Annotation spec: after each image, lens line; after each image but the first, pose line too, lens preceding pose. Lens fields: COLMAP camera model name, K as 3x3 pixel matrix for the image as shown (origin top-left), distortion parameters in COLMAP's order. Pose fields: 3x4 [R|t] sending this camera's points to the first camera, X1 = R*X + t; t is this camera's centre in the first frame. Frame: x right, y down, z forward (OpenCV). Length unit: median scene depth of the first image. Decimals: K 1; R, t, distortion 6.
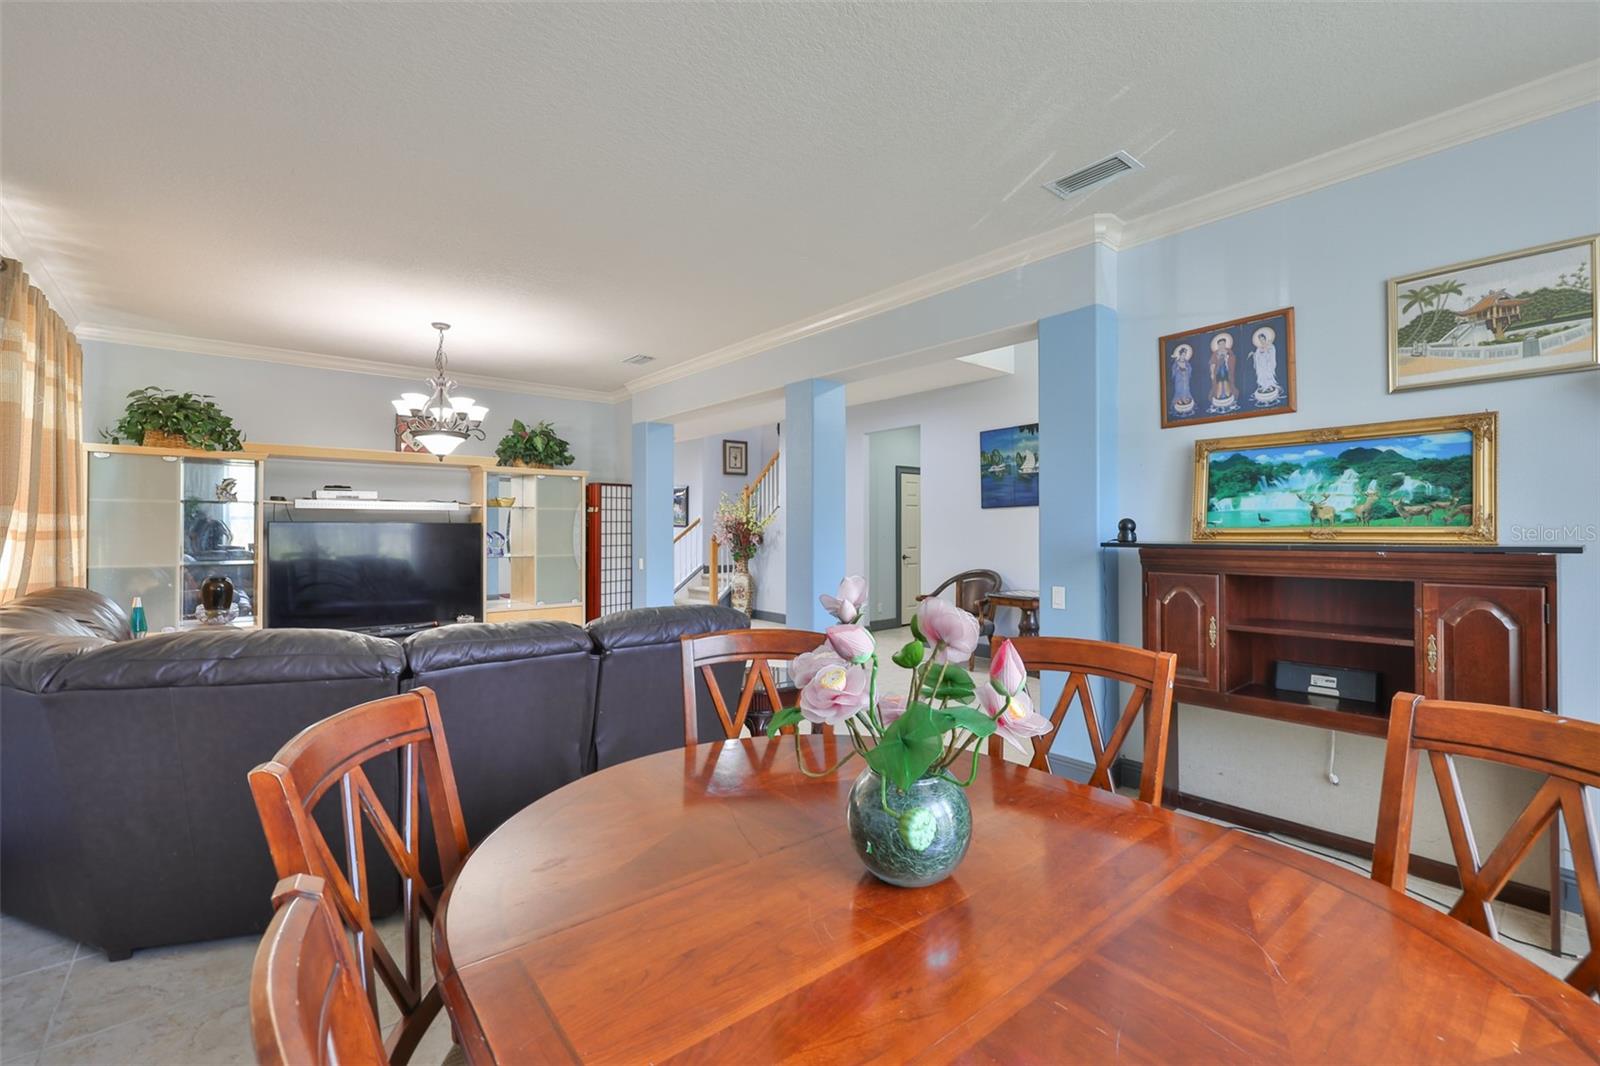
lens RADIAL K [[693.9, 0, 799.2], [0, 693.9, 530.8], [0, 0, 1]] dist [0.001062, 0.000545]
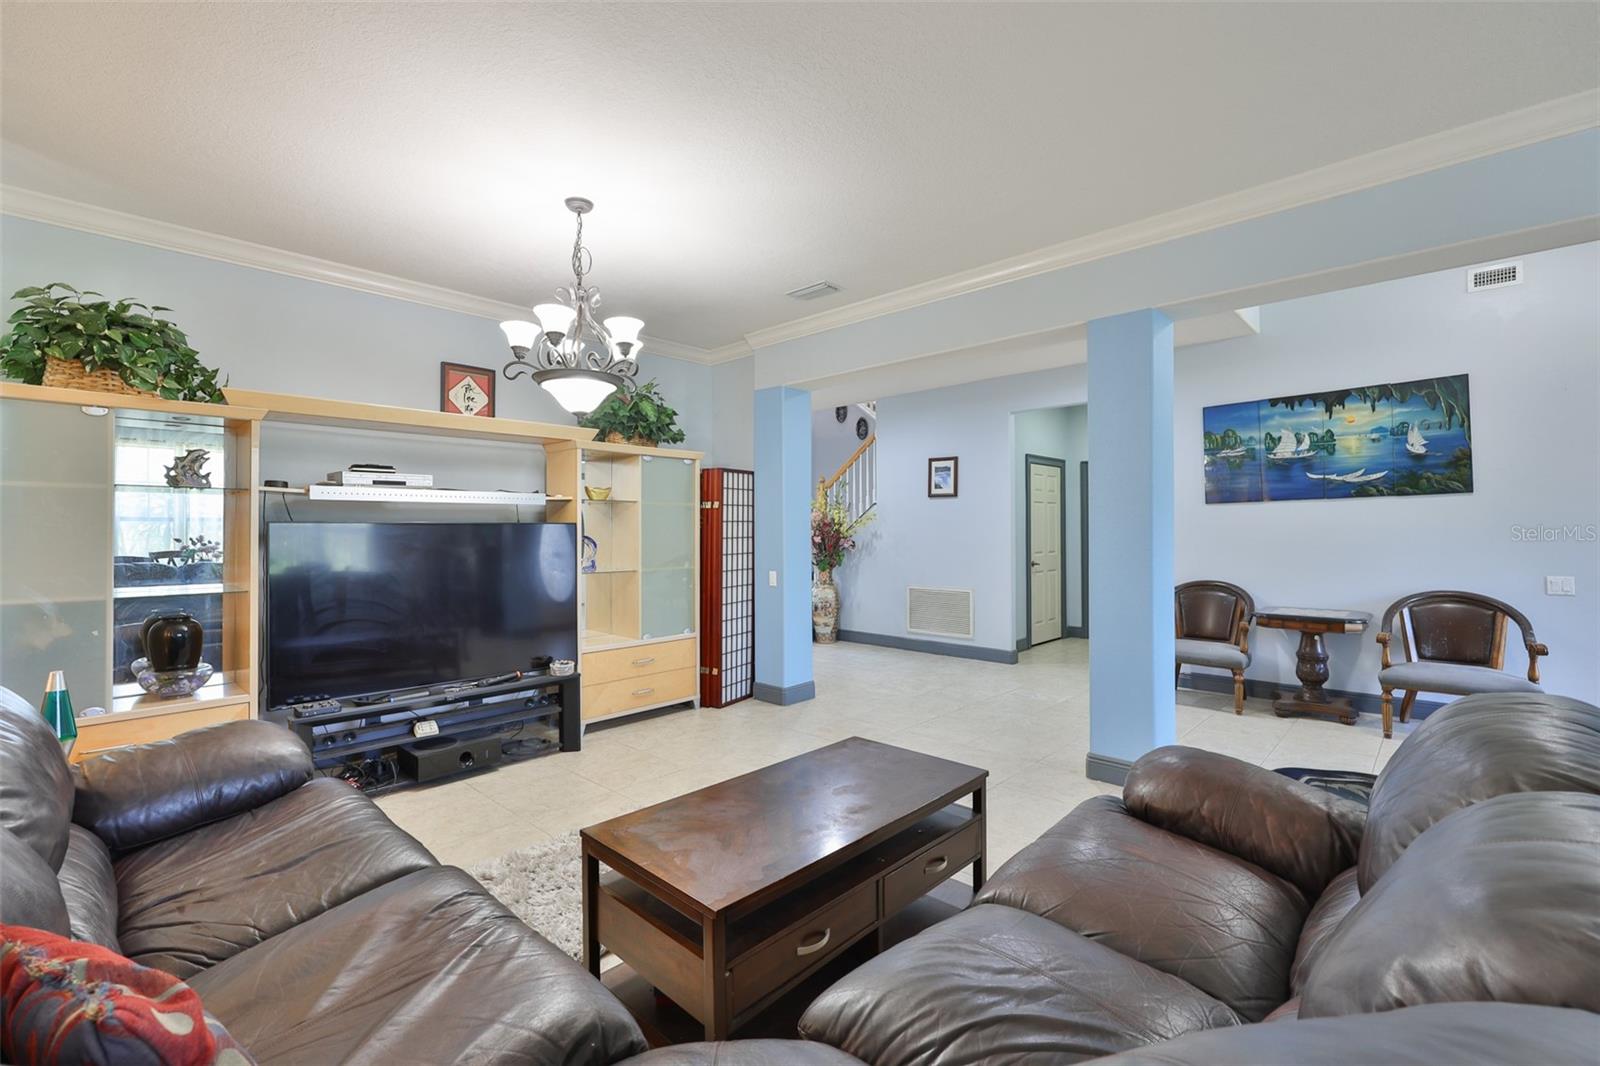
lens RADIAL K [[693.9, 0, 797.2], [0, 693.9, 526.7], [0, 0, 1]] dist [0.001062, 0.000545]
pose [[0.993056, -0.002500, 0.117612, -0.309835], [0.003420, 0.999965, -0.007620, -0.001840], [-0.117589, 0.007969, 0.993030, 0.283421]]
